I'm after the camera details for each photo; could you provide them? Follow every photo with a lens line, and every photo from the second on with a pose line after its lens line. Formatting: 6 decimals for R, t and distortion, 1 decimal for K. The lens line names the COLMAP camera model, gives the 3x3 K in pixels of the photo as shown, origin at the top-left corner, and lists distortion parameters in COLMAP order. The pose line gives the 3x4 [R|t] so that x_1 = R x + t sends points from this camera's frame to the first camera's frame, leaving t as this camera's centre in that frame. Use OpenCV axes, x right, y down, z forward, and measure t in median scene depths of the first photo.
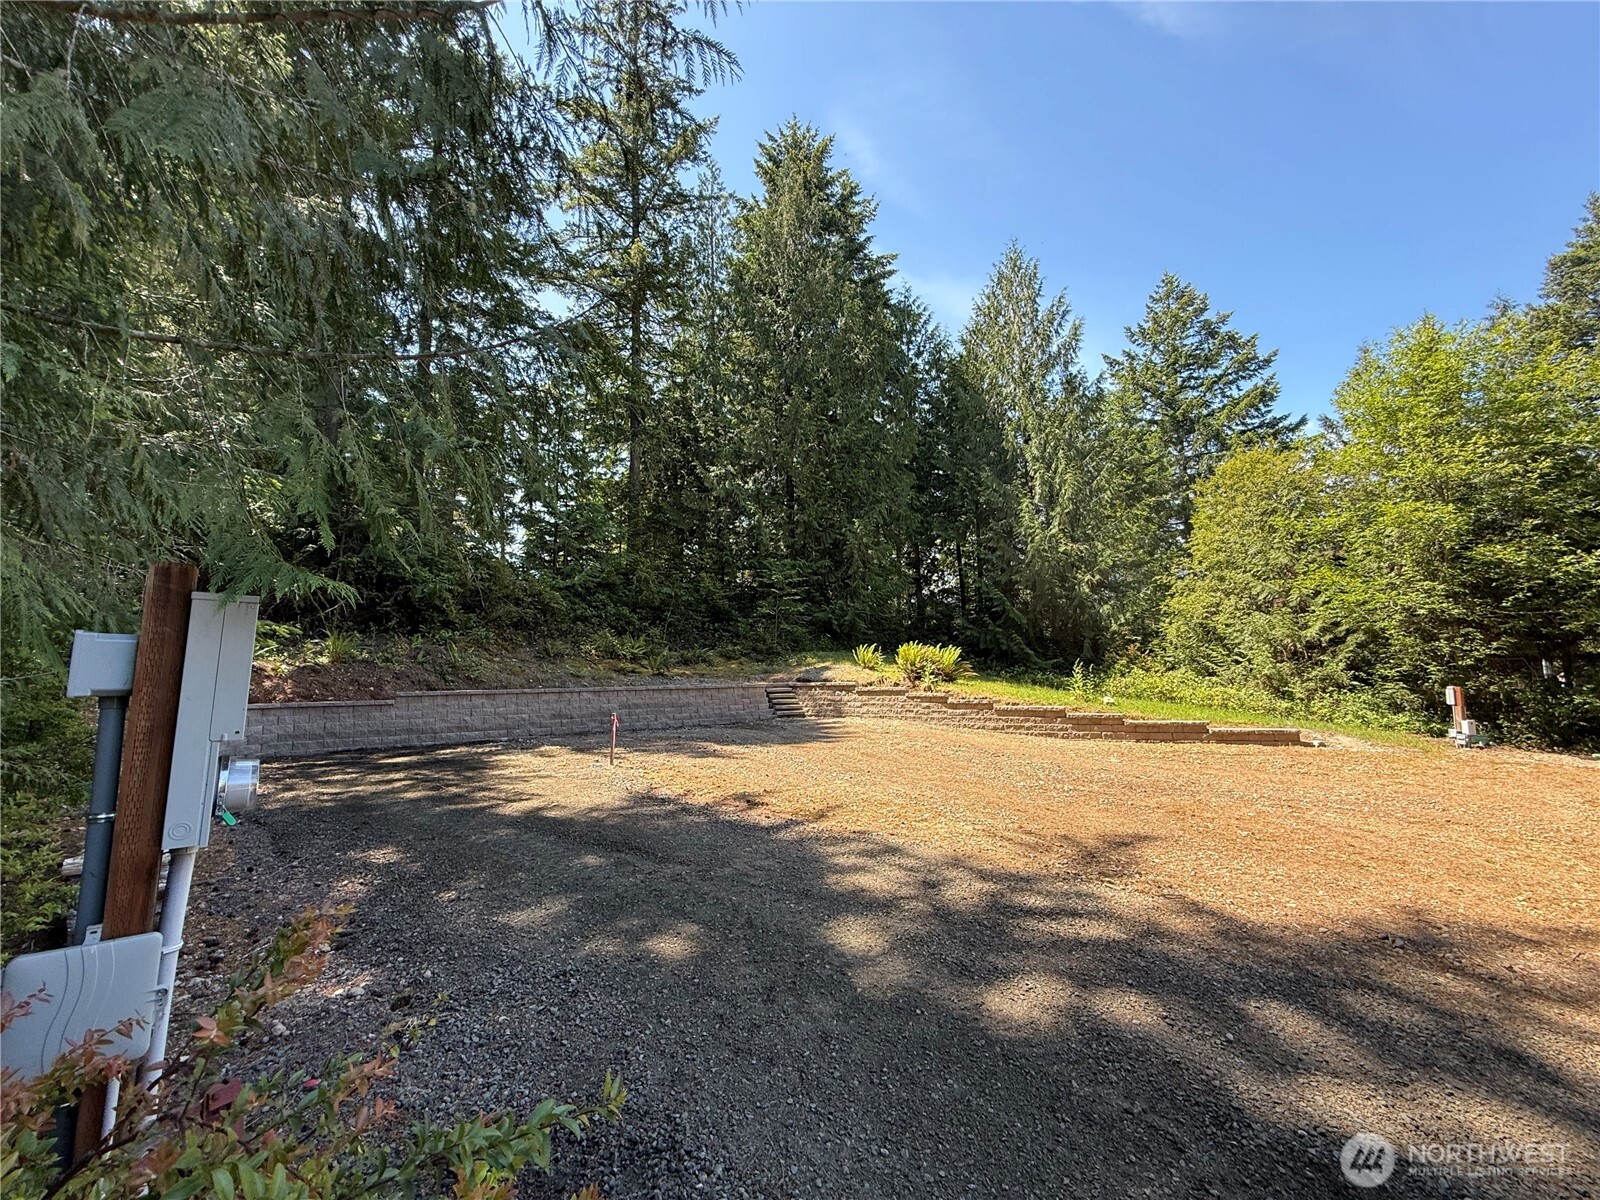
lens RADIAL K [[639.7, 0, 804.5], [0, 639.7, 598.6], [0, 0, 1]] dist [0.000648, 0.000032]
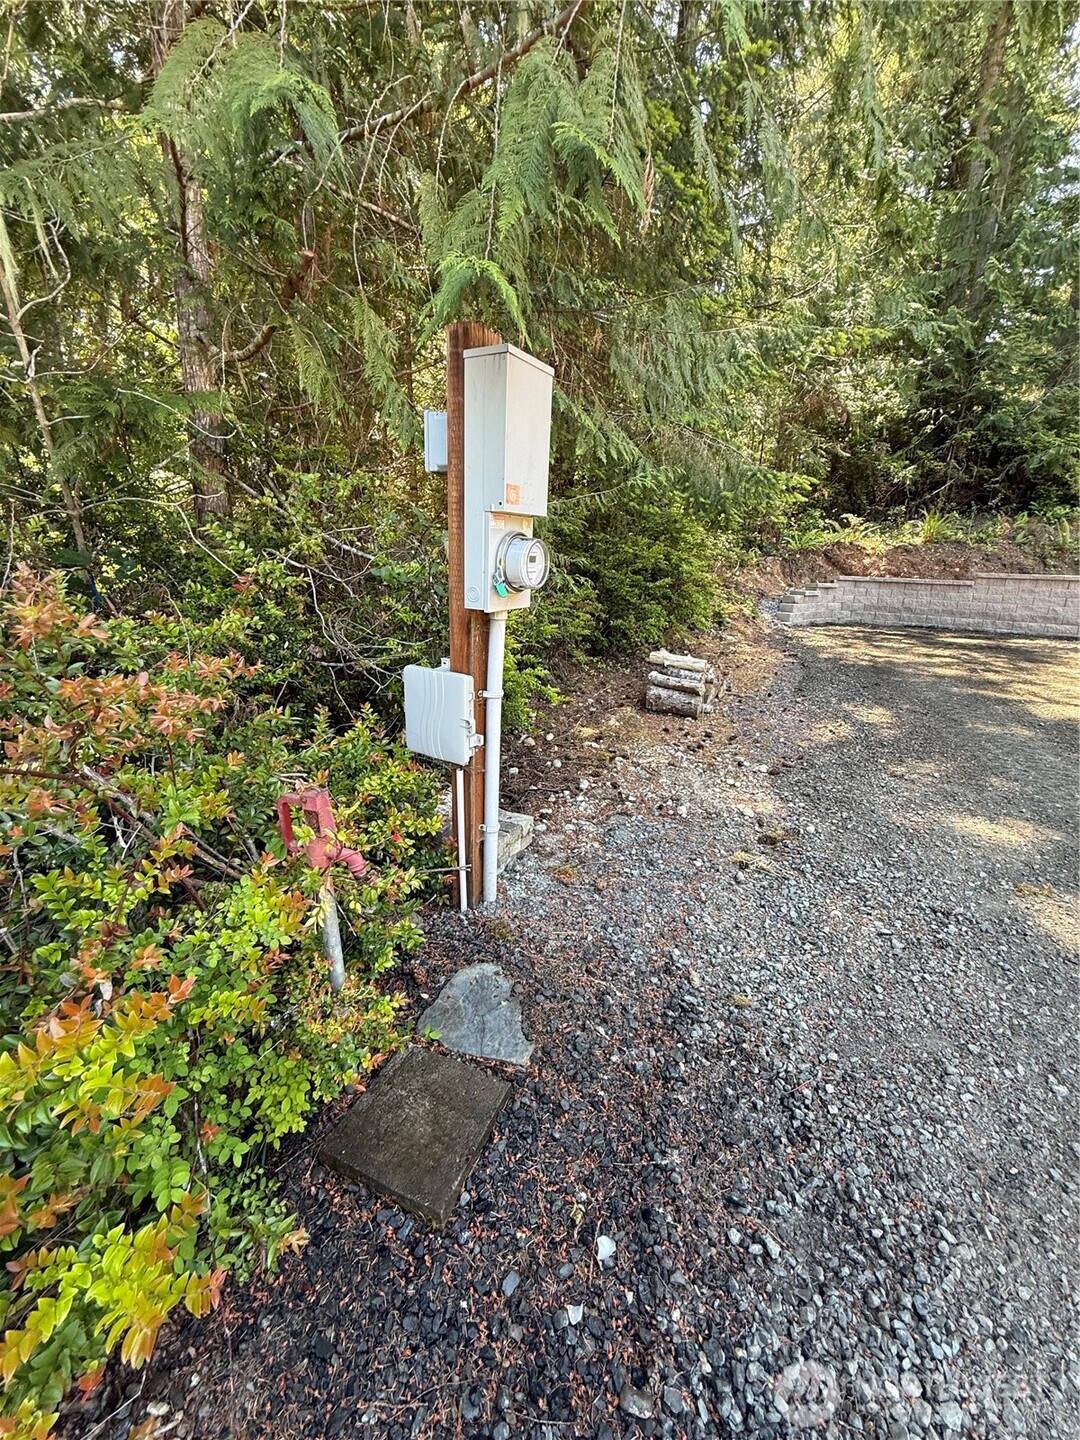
lens RADIAL K [[575.8, 0, 541.7], [0, 575.8, 715.3], [0, 0, 1]] dist [0.000648, 0.000032]
pose [[0.305752, 0.266410, -0.914080, 0.005318], [0.075970, 0.950168, 0.302339, 0.039294], [0.949076, -0.161883, 0.270277, 0.117168]]
